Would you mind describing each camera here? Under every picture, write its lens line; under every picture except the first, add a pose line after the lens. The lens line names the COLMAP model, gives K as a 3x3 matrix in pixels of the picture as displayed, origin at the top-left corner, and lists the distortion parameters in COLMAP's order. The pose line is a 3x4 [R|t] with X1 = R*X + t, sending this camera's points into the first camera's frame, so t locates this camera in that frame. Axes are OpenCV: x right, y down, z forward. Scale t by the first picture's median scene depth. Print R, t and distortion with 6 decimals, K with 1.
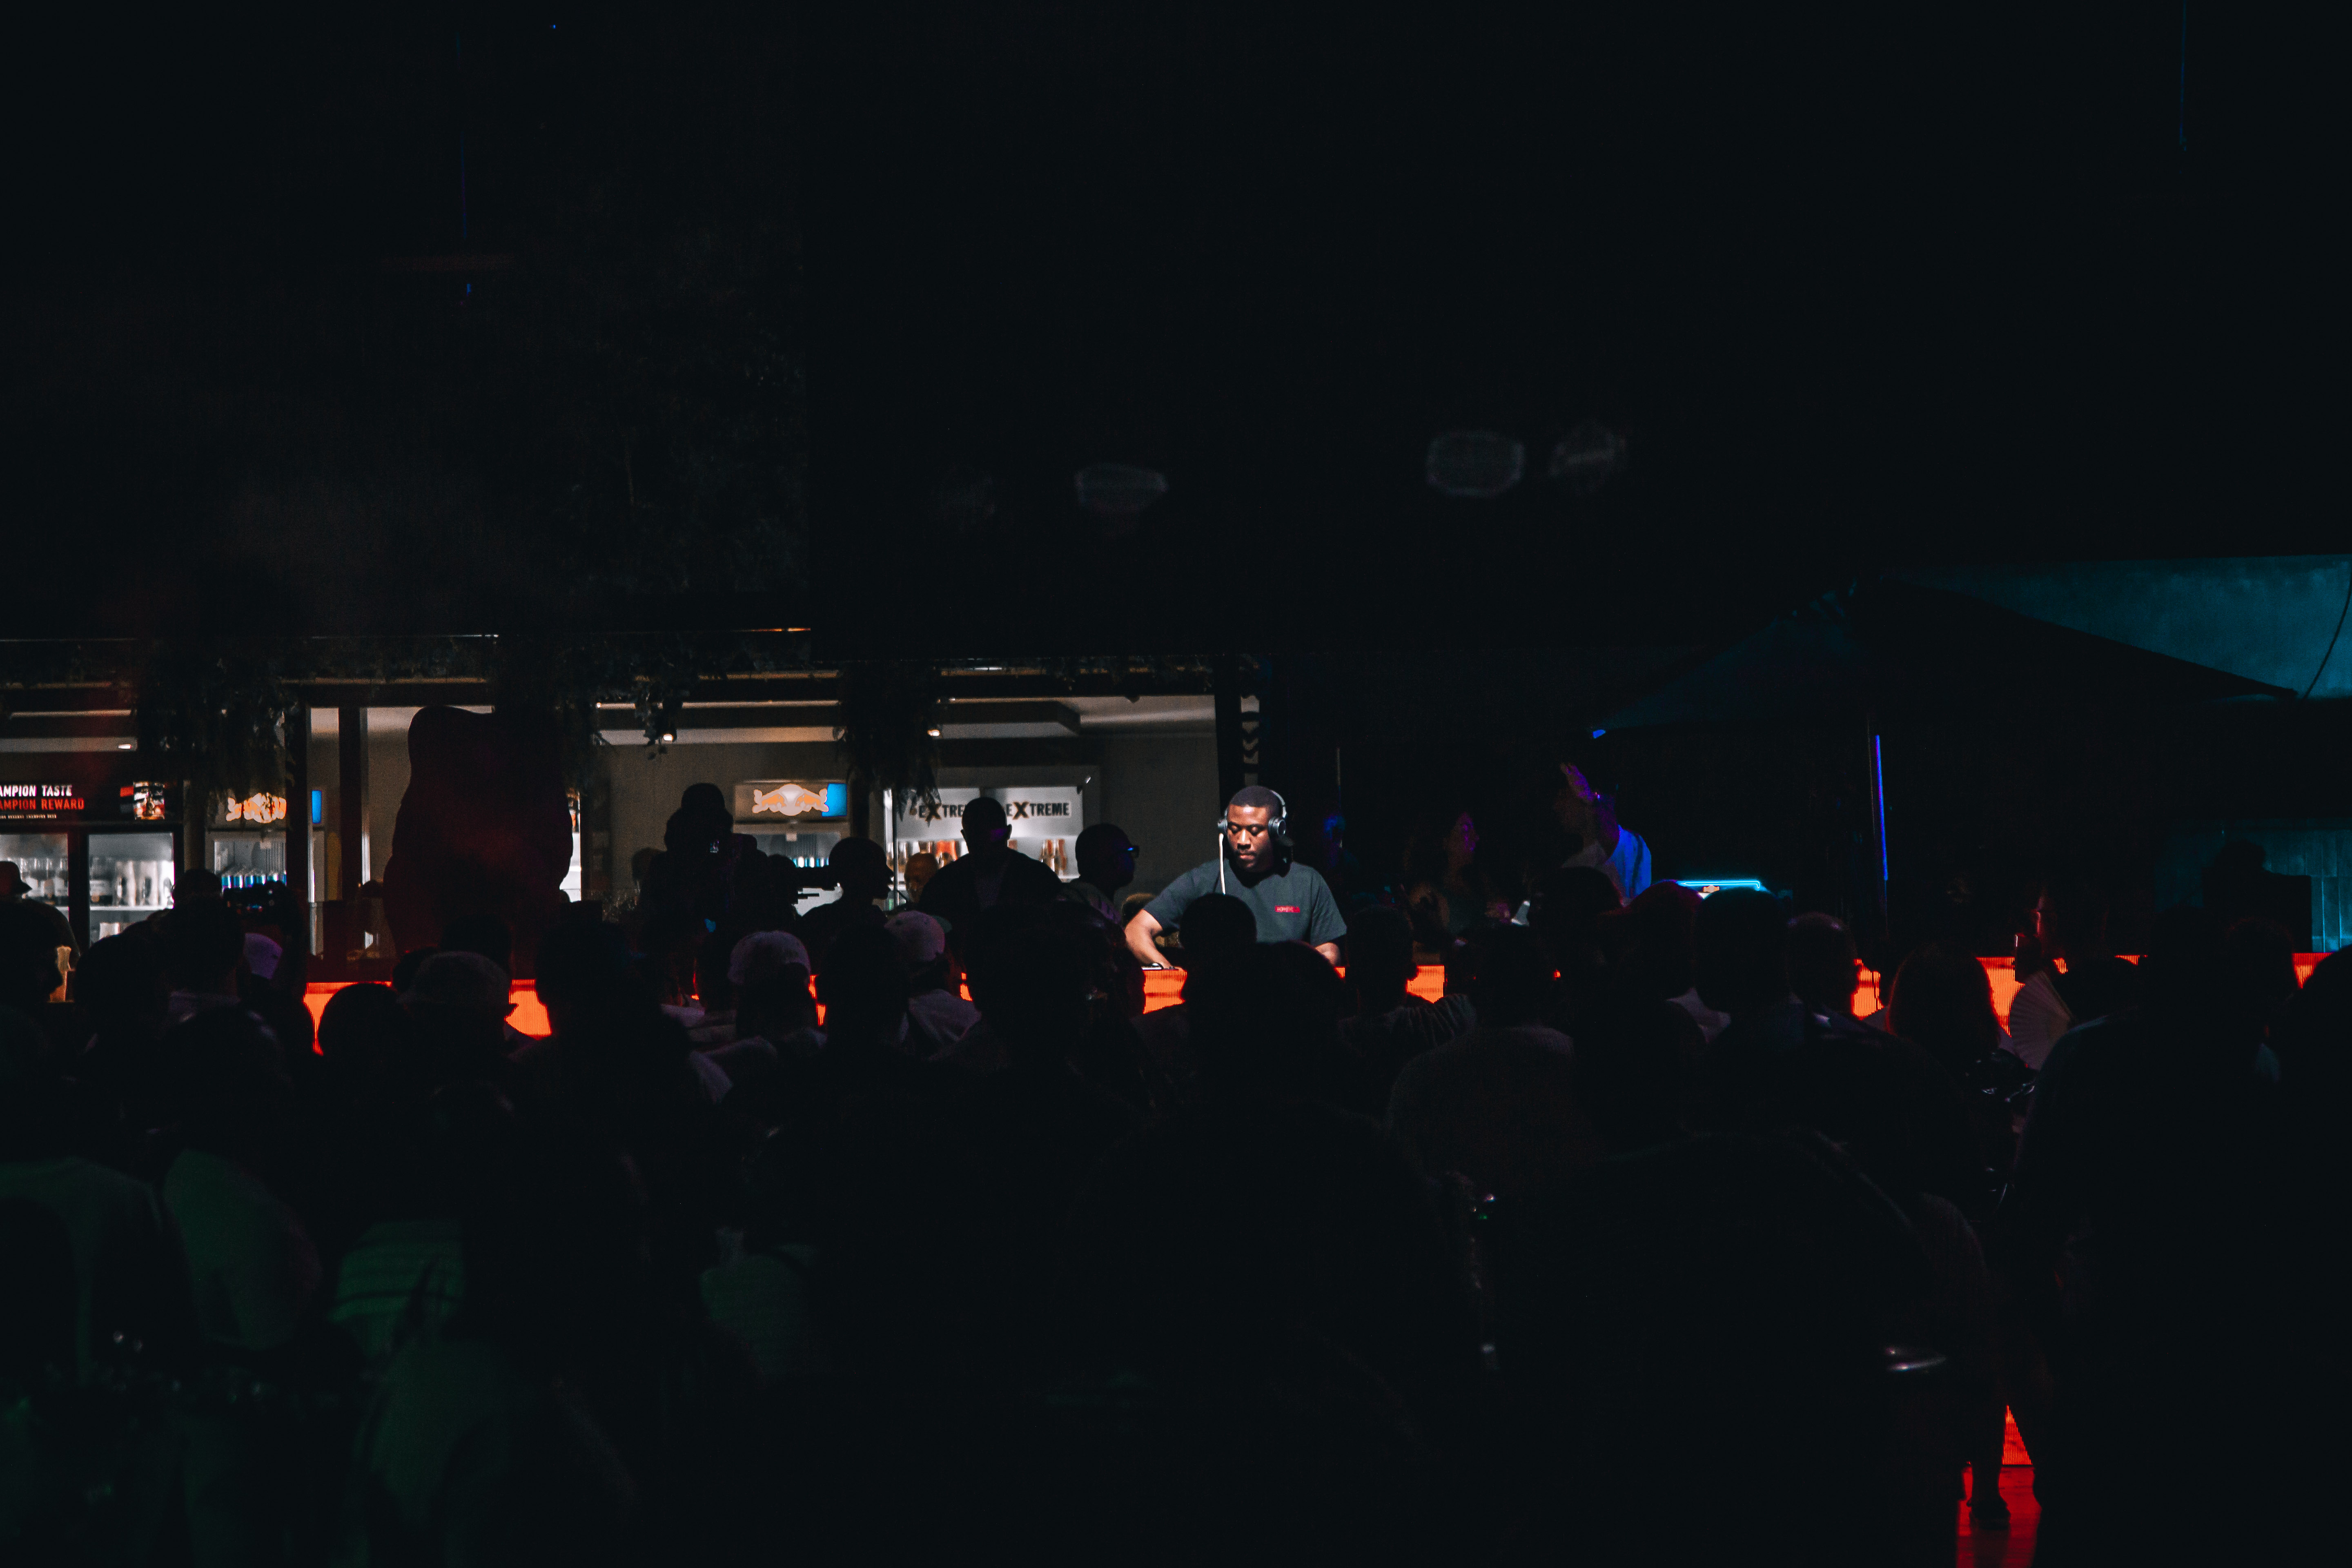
lens RADIAL K [[6975.9, 0, 1176.0], [0, 6975.9, 784.0], [0, 0, 1]] dist [-0.011229, -0.333257]
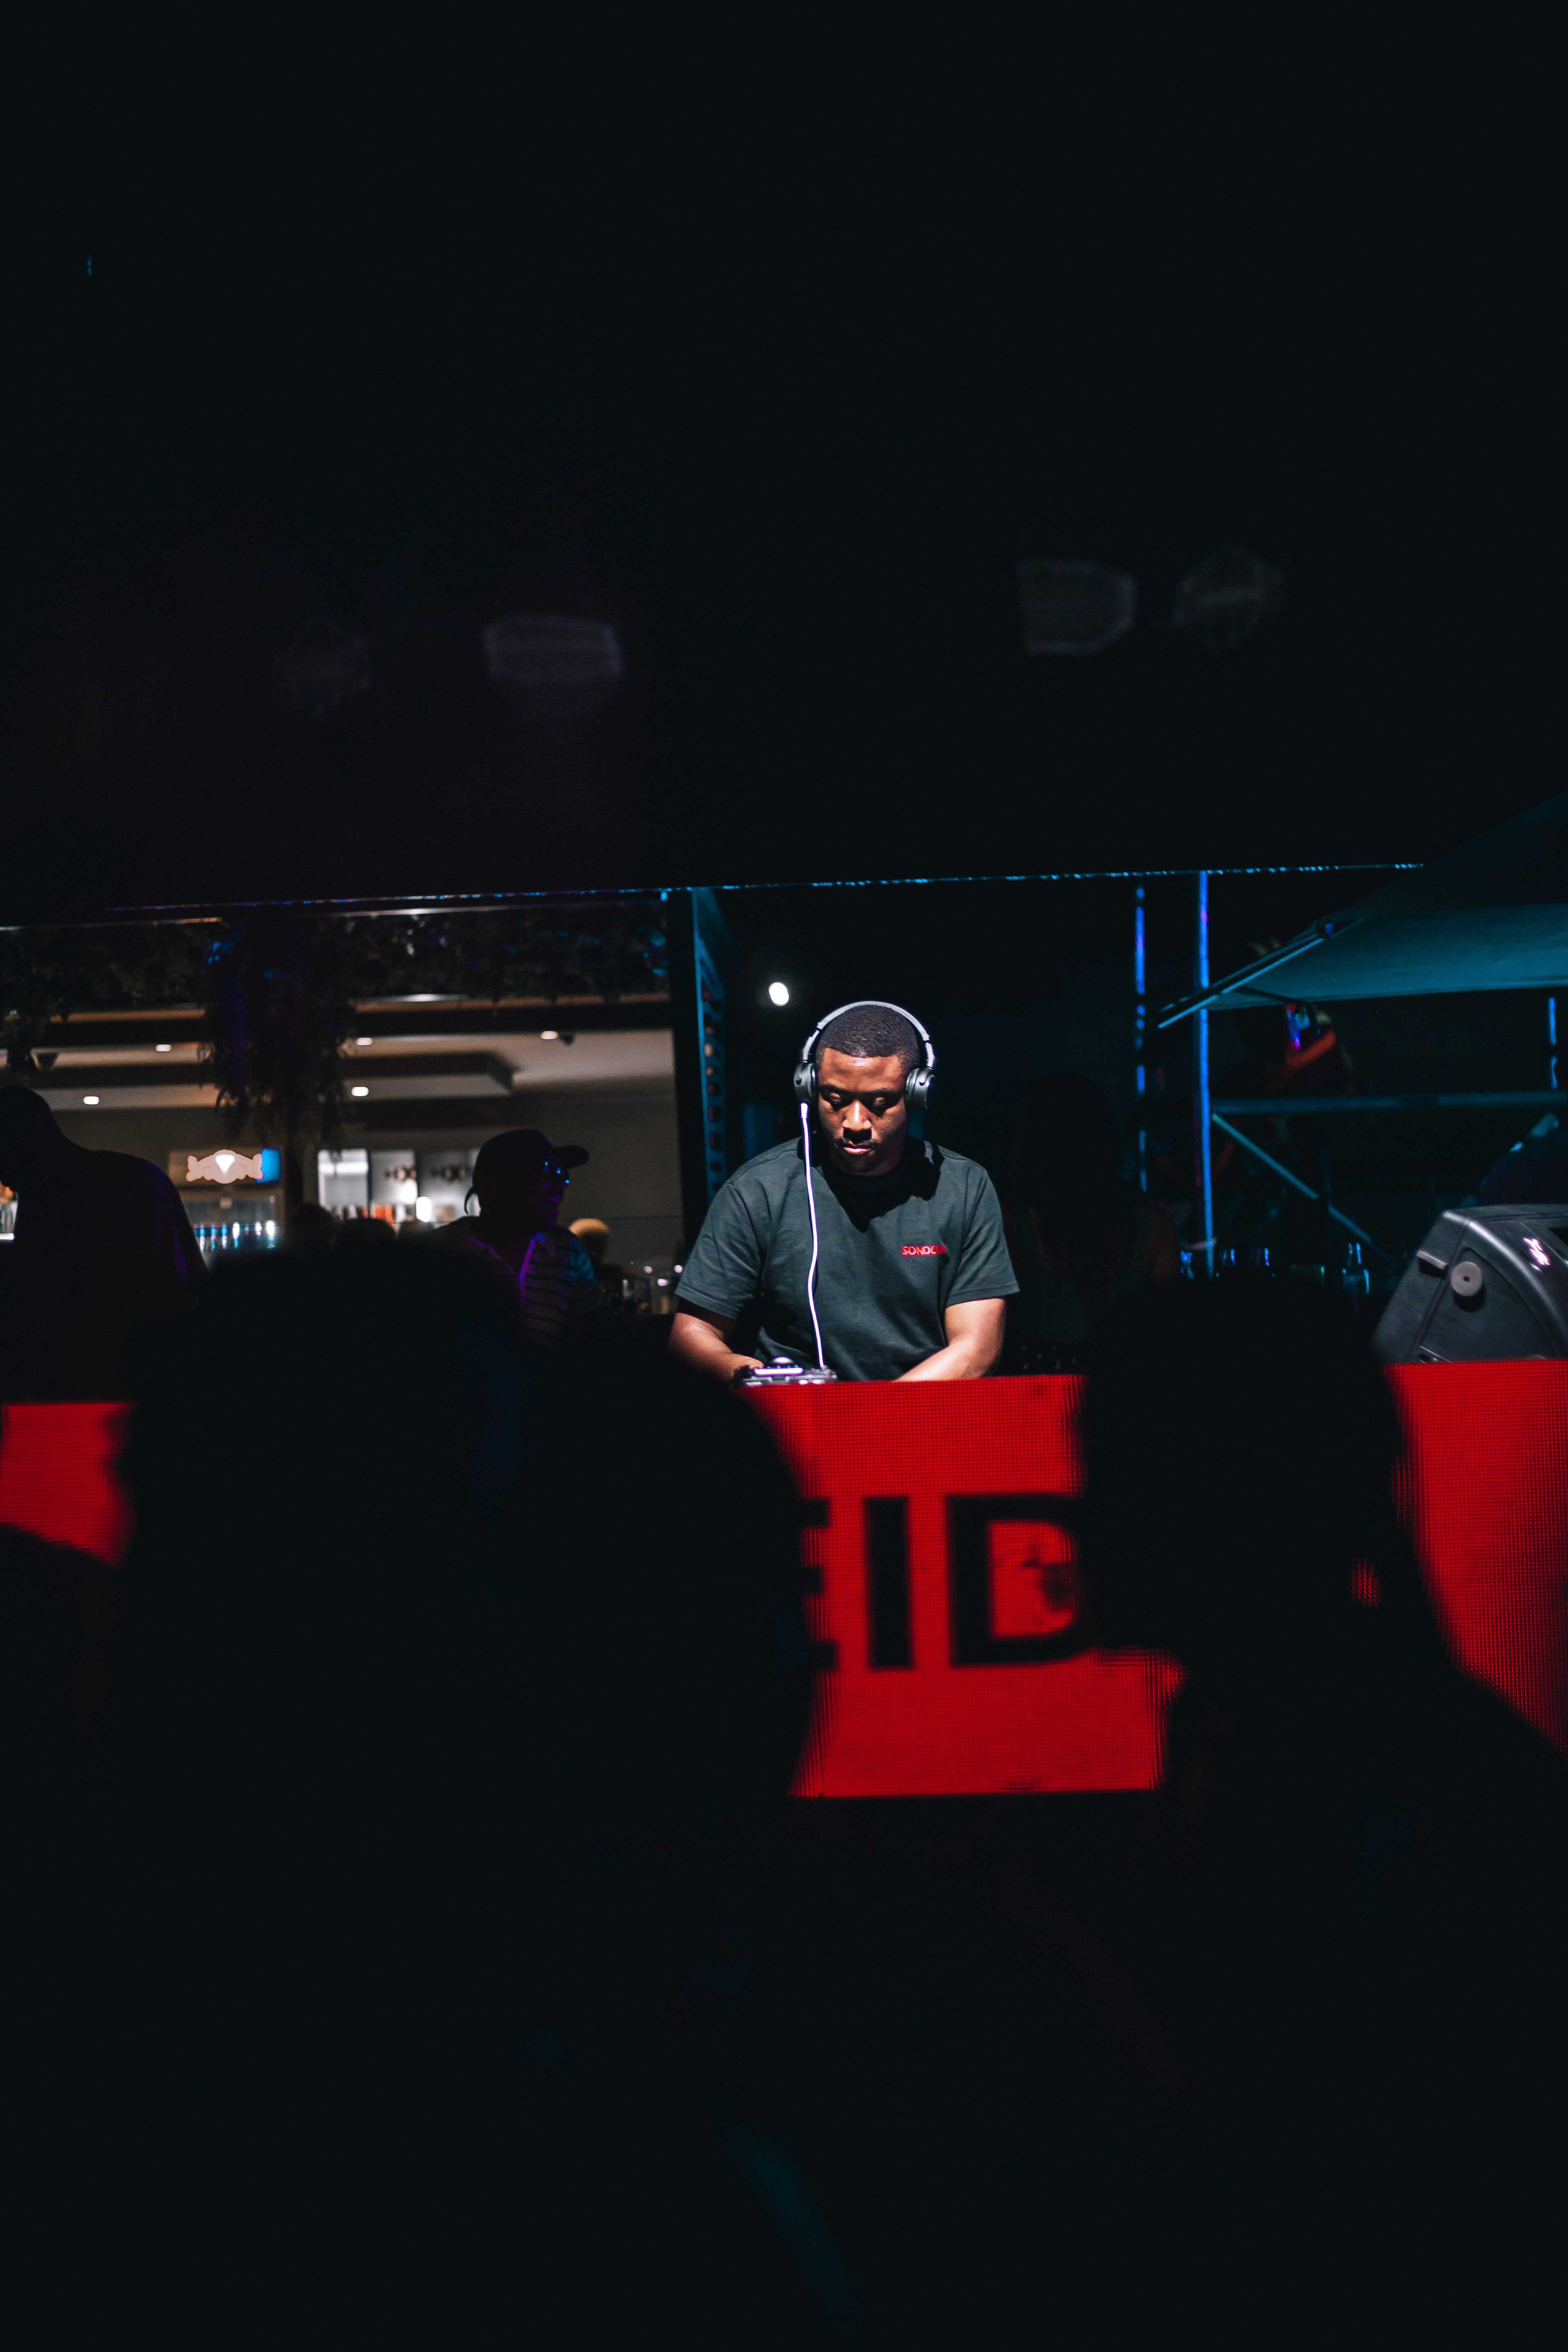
lens RADIAL K [[3271.6, 0, 784.0], [0, 3271.6, 1176.0], [0, 0, 1]] dist [0.007617, -0.014946]
pose [[0.997295, -0.032635, 0.065864, -0.008099], [0.032986, 0.999447, -0.004258, 0.010561], [-0.065689, 0.006419, 0.997820, 0.678559]]
